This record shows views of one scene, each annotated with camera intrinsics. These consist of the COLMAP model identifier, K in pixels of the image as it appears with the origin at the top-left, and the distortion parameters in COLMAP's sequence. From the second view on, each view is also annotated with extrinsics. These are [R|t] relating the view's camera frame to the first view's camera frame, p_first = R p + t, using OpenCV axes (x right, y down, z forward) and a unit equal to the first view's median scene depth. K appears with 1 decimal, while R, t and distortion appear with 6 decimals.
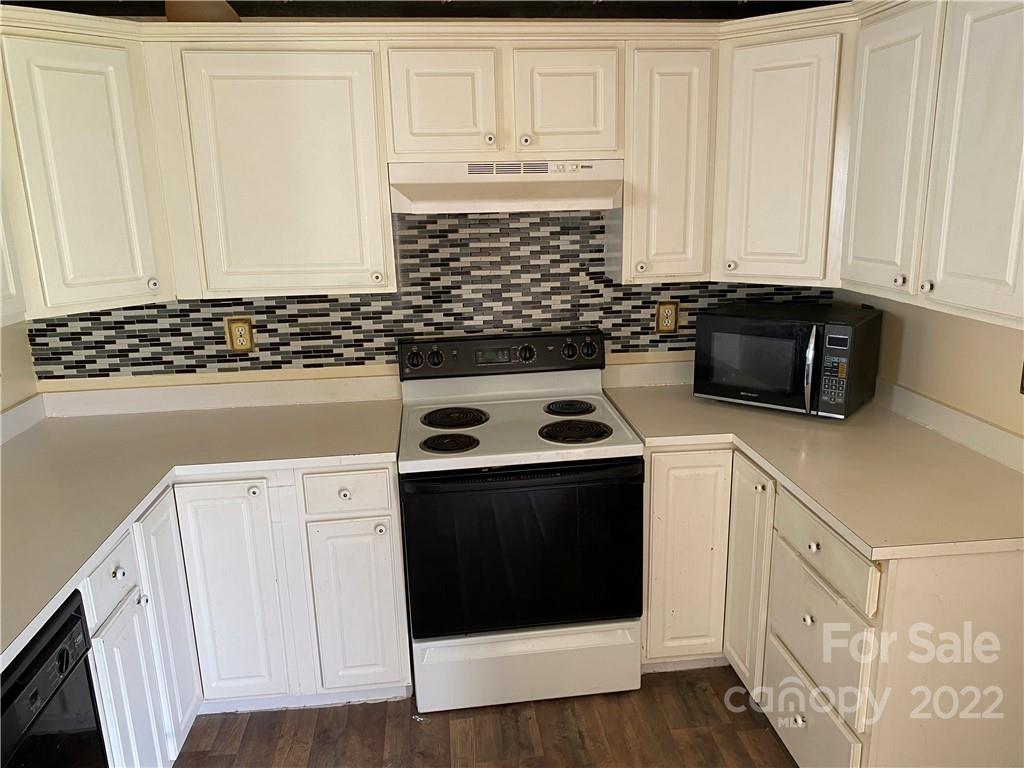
lens RADIAL K [[787.6, 0, 513.5], [0, 787.6, 388.4], [0, 0, 1]] dist [0.036393, -0.069749]
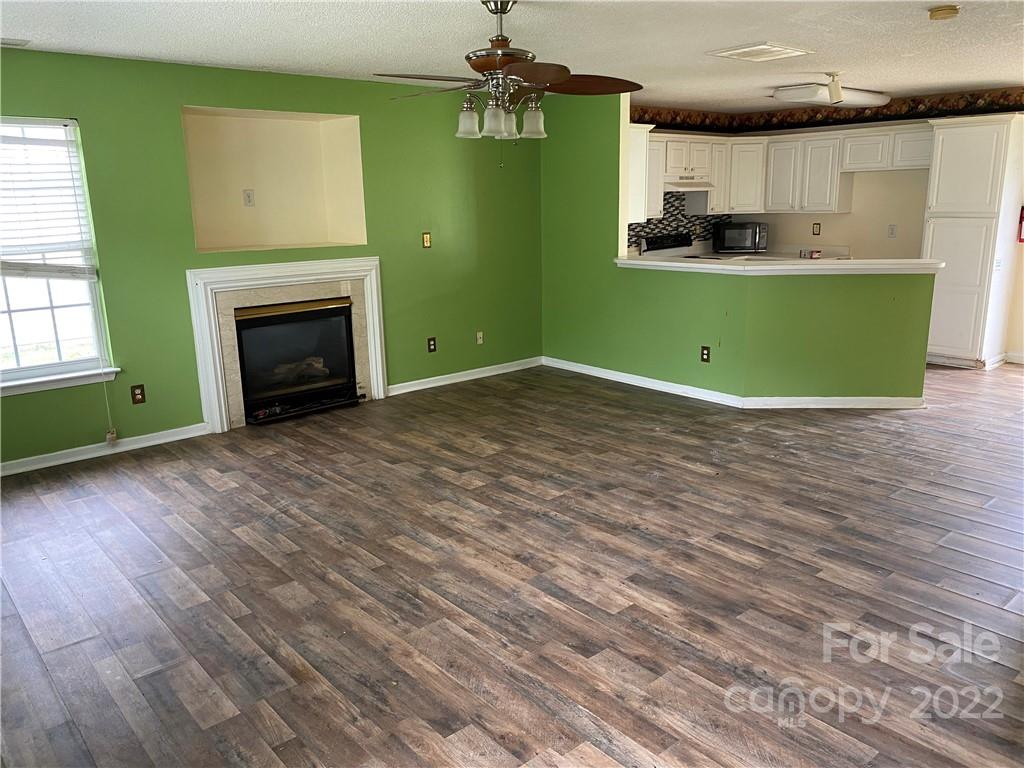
lens RADIAL K [[787.6, 0, 516.1], [0, 787.6, 381.5], [0, 0, 1]] dist [0.036393, -0.069749]
pose [[0.820650, -0.126297, 0.557299, -2.125772], [0.139555, 0.990035, 0.018863, 0.329133], [-0.554127, 0.062294, 0.830098, -1.058668]]
